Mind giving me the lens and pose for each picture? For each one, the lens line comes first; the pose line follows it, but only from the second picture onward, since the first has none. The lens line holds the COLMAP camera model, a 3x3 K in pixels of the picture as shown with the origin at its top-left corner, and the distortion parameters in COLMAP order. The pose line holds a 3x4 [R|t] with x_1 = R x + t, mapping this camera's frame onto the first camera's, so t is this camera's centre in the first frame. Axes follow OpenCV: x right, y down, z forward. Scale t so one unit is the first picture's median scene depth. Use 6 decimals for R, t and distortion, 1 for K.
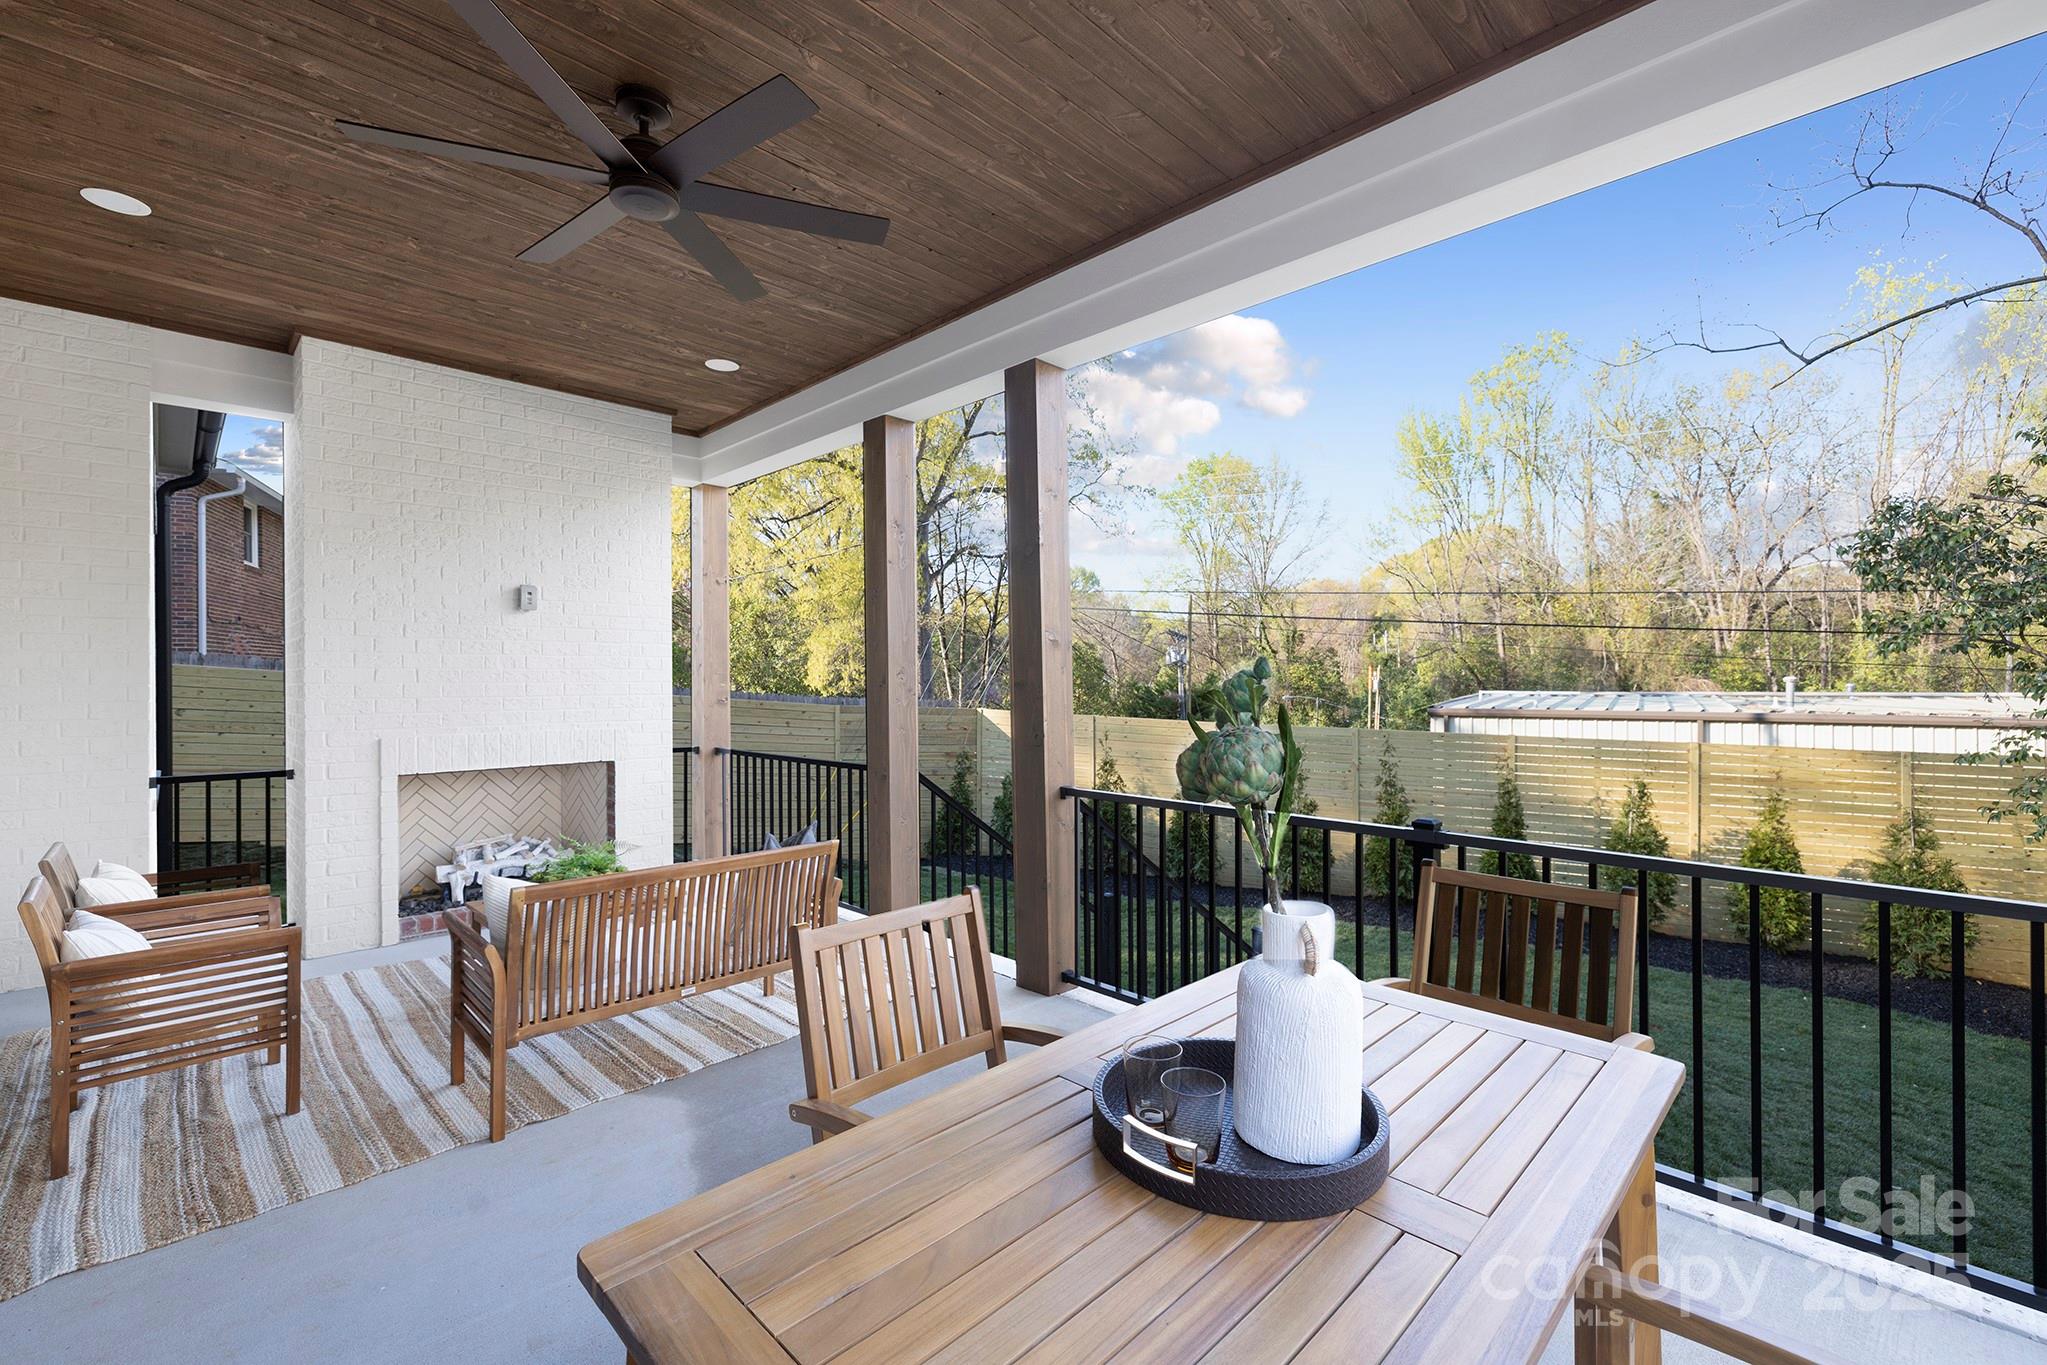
lens RADIAL K [[855.9, 0, 1043.3], [0, 855.9, 679.5], [0, 0, 1]] dist [0.000542, -0.000233]
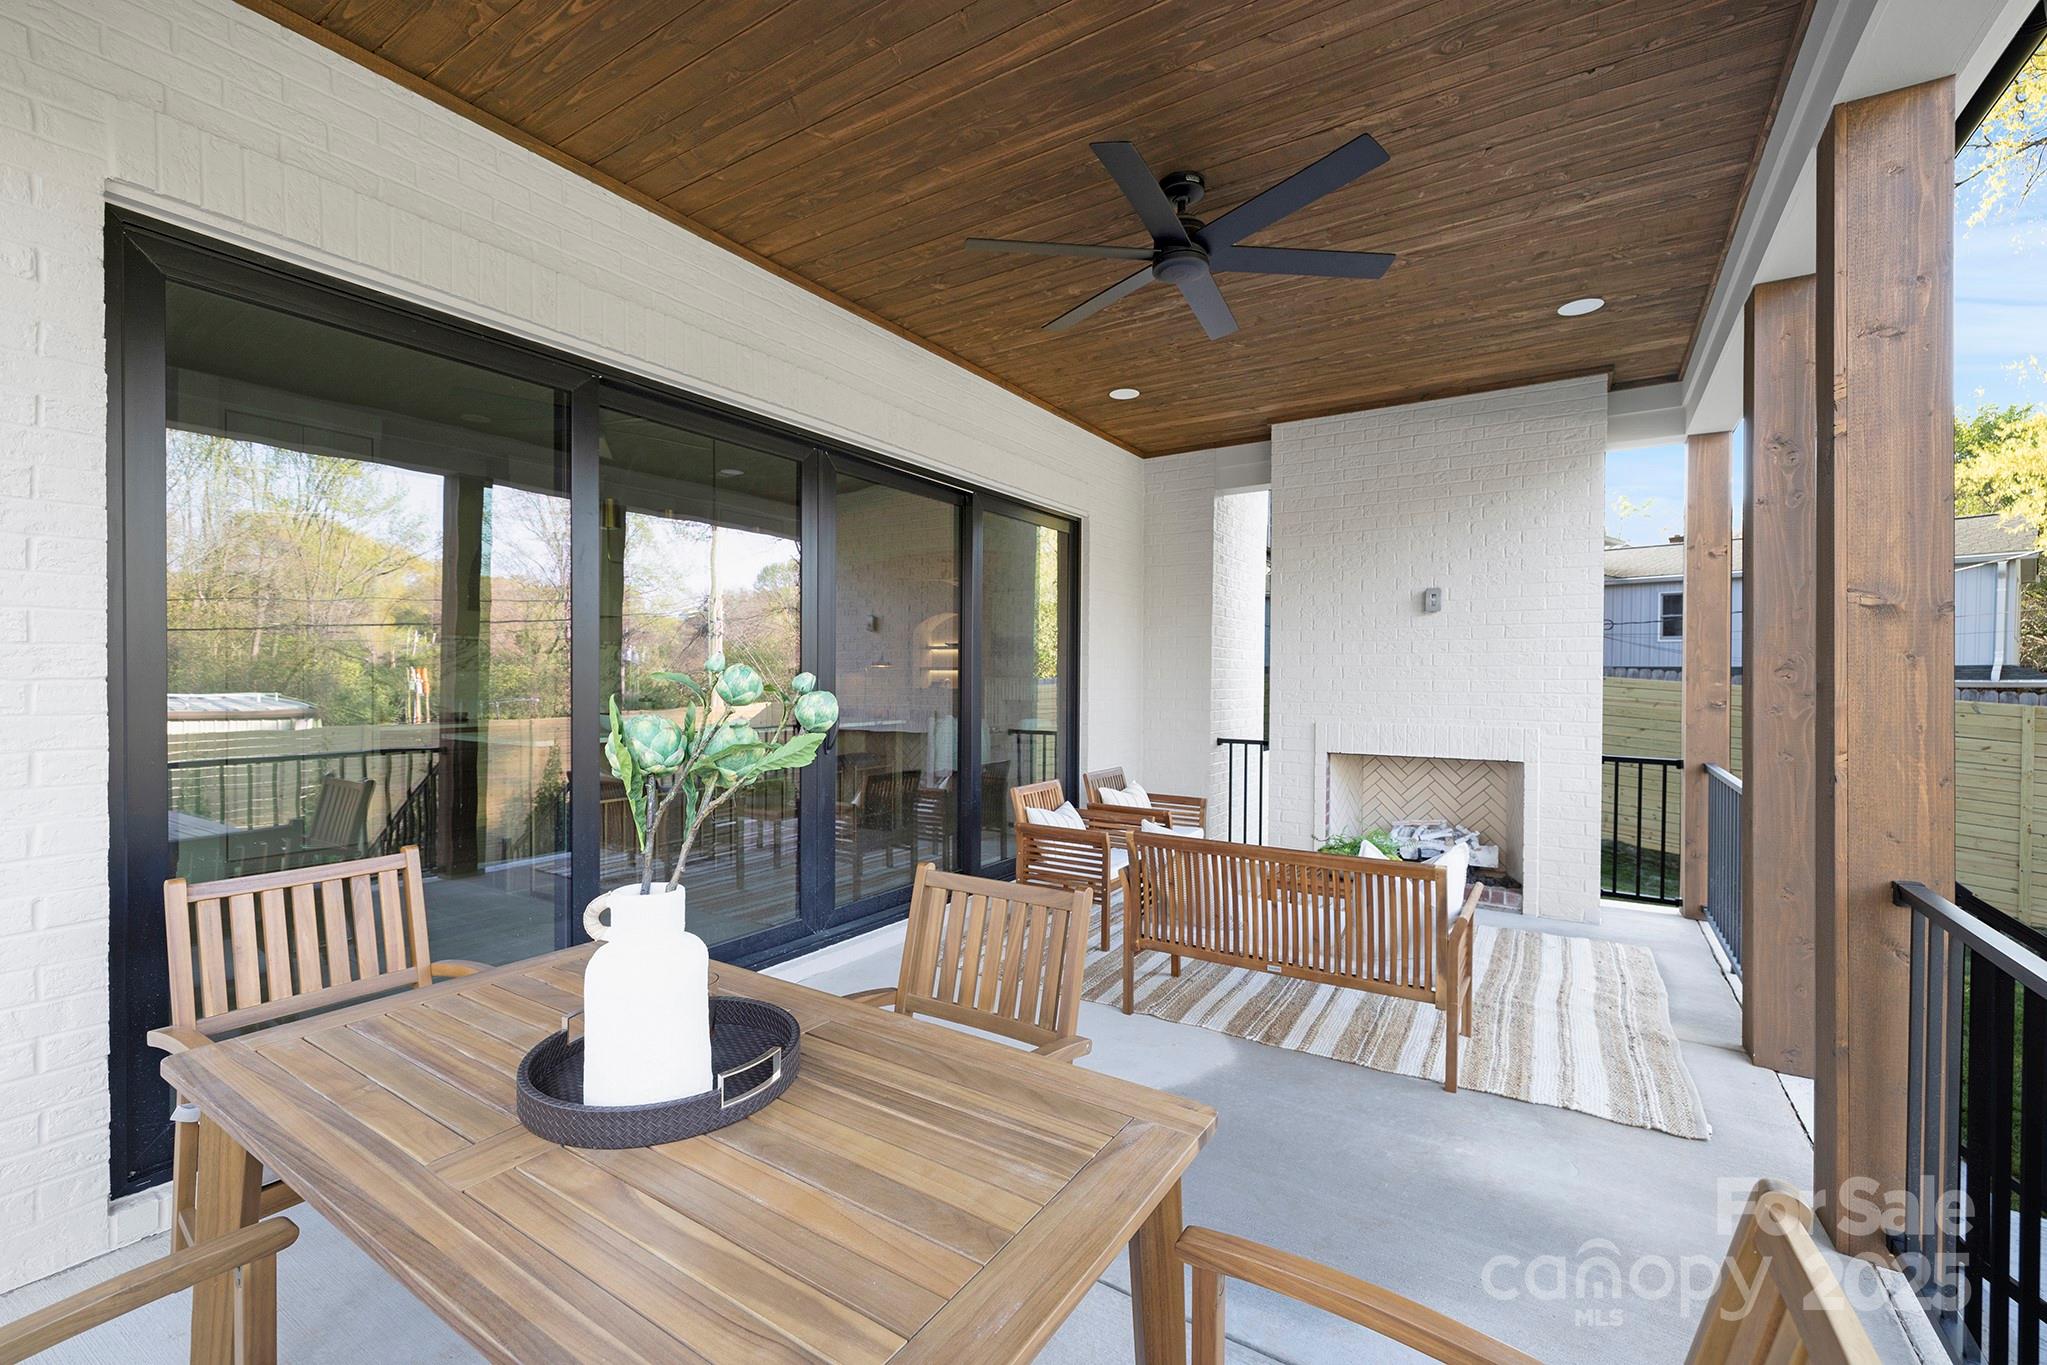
lens RADIAL K [[855.9, 0, 1040.4], [0, 855.9, 679.4], [0, 0, 1]] dist [0.000542, -0.000233]
pose [[0.212258, 0.008012, -0.977181, 0.363460], [-0.005777, 0.999959, 0.006944, -0.000869], [0.977197, 0.004171, 0.212296, 0.315479]]
